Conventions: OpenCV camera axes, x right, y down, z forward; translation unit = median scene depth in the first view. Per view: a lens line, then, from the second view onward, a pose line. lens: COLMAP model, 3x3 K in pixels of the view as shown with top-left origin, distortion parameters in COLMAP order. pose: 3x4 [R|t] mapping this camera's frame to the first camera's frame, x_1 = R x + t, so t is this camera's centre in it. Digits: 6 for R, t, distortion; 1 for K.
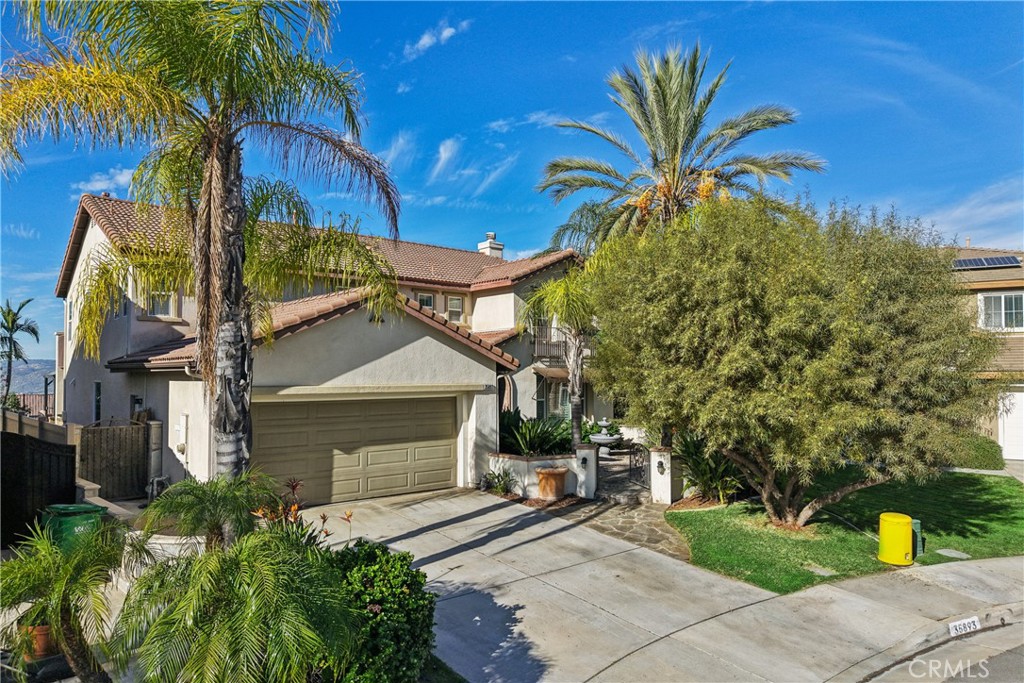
lens RADIAL K [[690.8, 0, 513.3], [0, 690.8, 354.1], [0, 0, 1]] dist [0.007349, -0.005076]
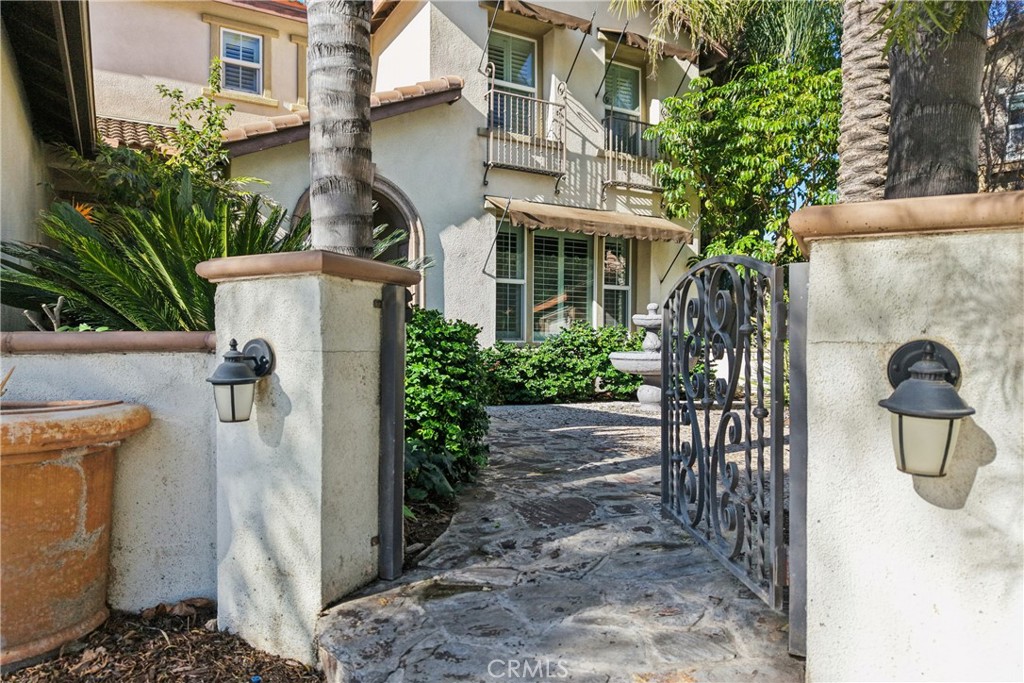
lens RADIAL K [[690.8, 0, 513.3], [0, 690.8, 354.1], [0, 0, 1]] dist [0.007349, -0.005076]
pose [[0.984403, 0.008205, -0.175739, 0.236756], [-0.002463, 0.999457, 0.032867, 0.203538], [0.175913, -0.031922, 0.983888, 1.197863]]
